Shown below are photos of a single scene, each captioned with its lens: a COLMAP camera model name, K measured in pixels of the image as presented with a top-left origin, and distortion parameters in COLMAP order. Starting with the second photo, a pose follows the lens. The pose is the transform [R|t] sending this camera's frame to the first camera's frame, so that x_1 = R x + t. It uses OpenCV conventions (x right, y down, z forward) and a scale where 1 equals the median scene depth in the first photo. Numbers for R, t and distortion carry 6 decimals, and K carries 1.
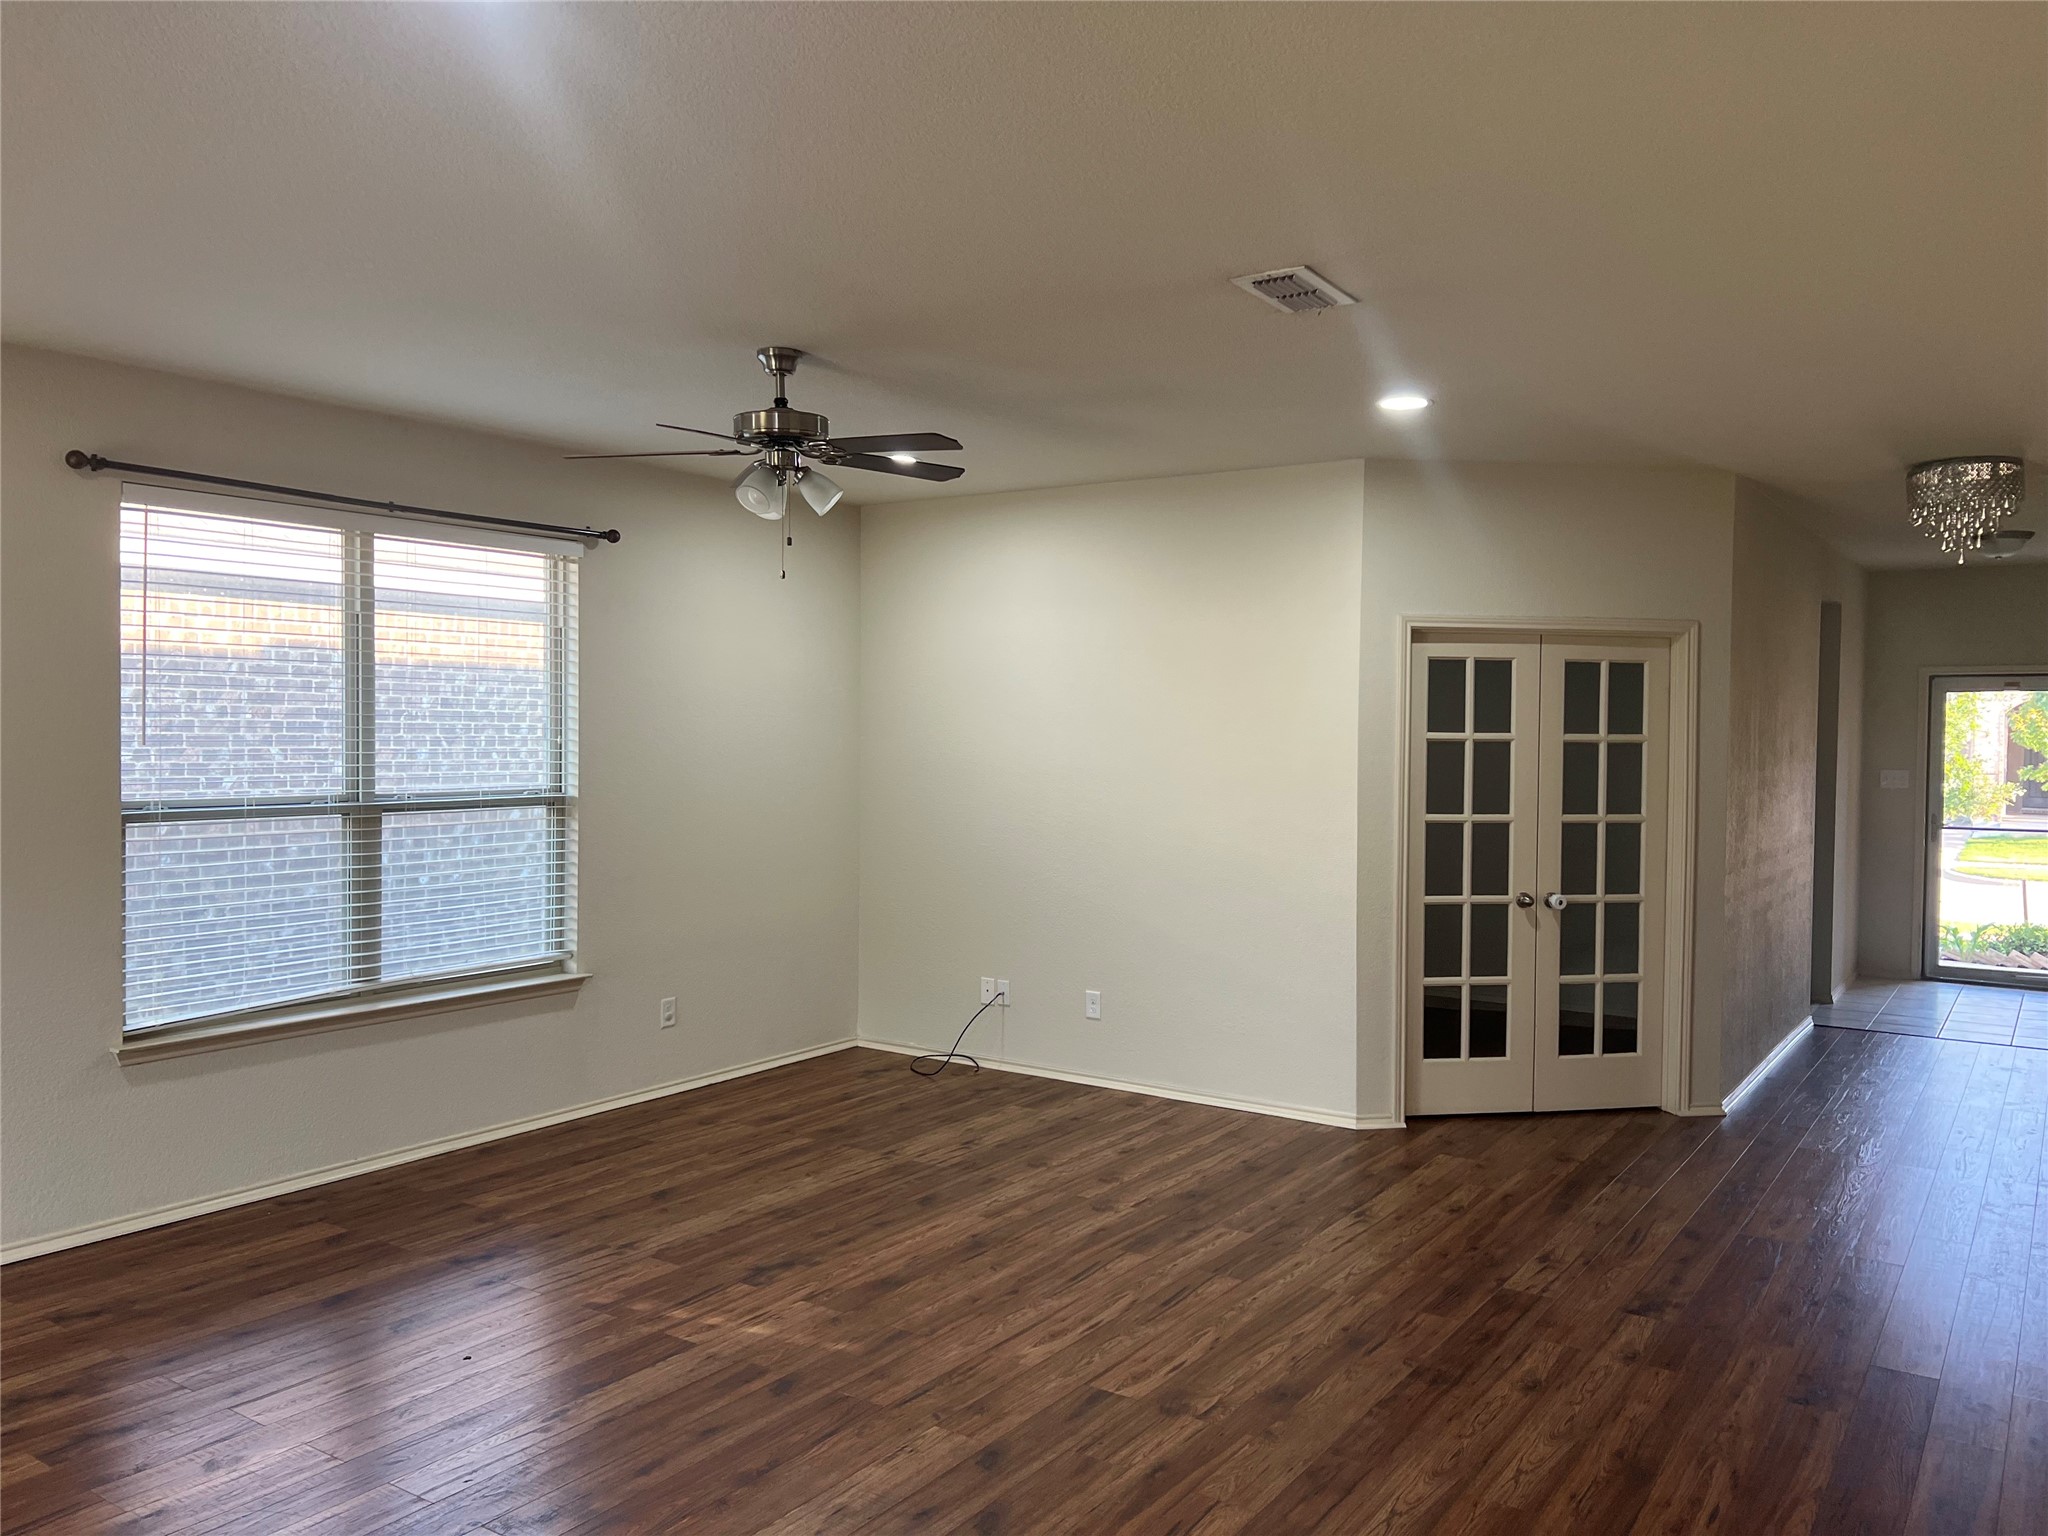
lens RADIAL K [[1539.1, 0, 1030.0], [0, 1539.1, 777.5], [0, 0, 1]] dist [0.040153, -0.043320]
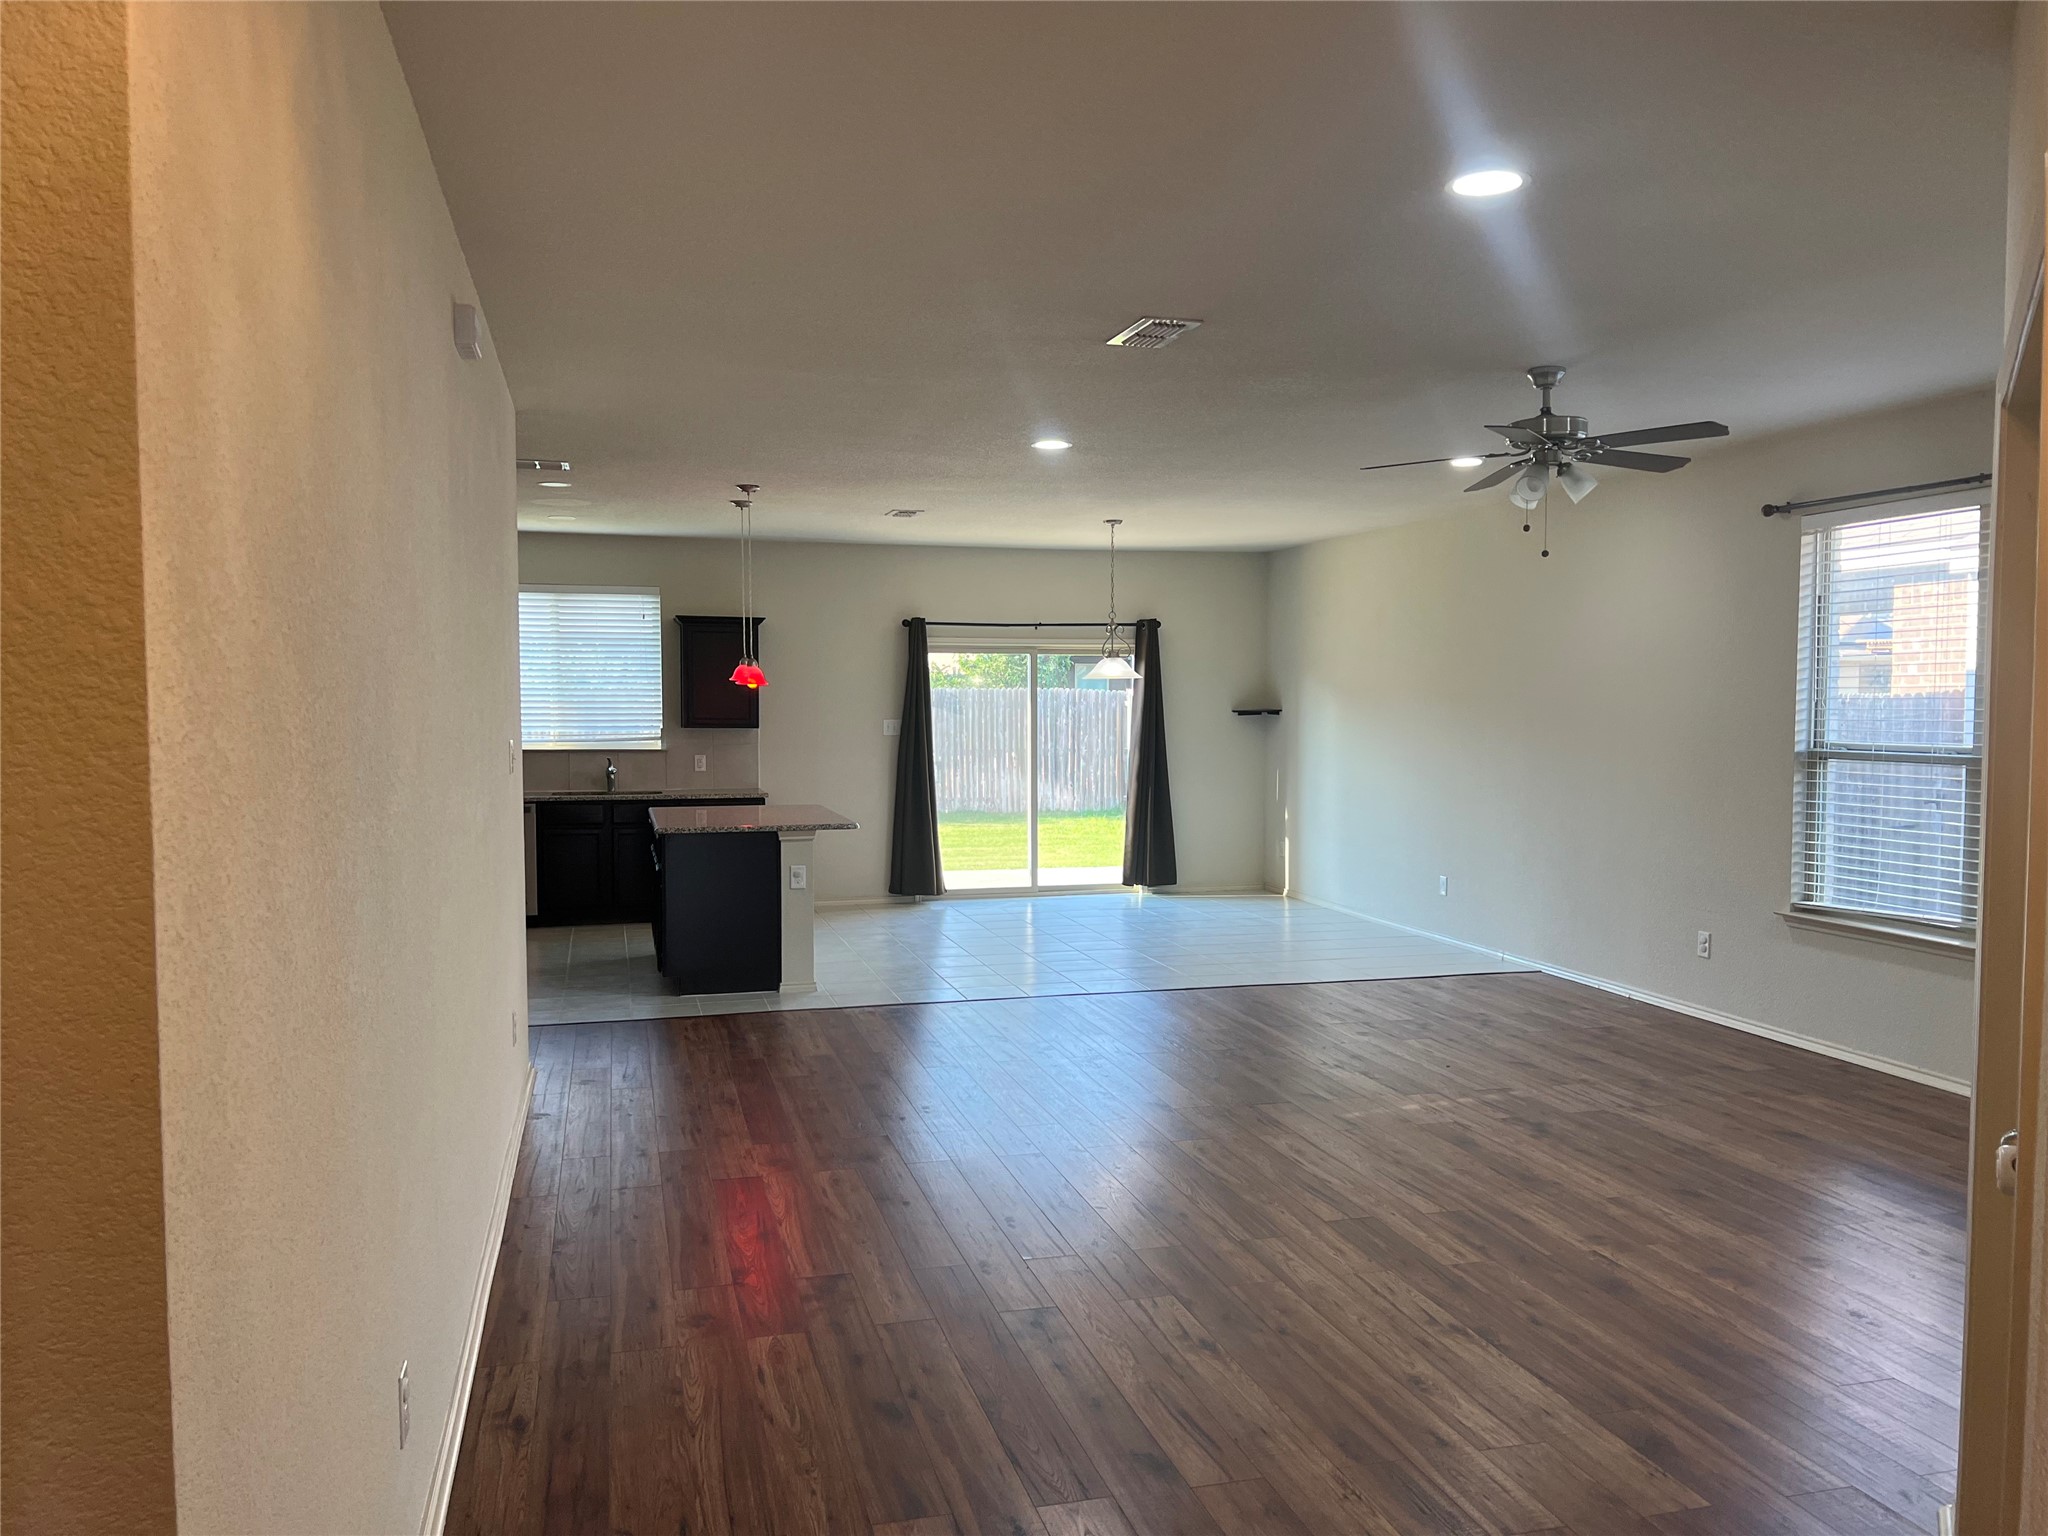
lens RADIAL K [[1539.1, 0, 1030.0], [0, 1539.1, 777.5], [0, 0, 1]] dist [0.040153, -0.043320]
pose [[-0.650862, 0.029008, -0.758642, 0.740480], [-0.029414, 0.997556, 0.063379, -0.016060], [0.758626, 0.063566, -0.648418, 1.080427]]
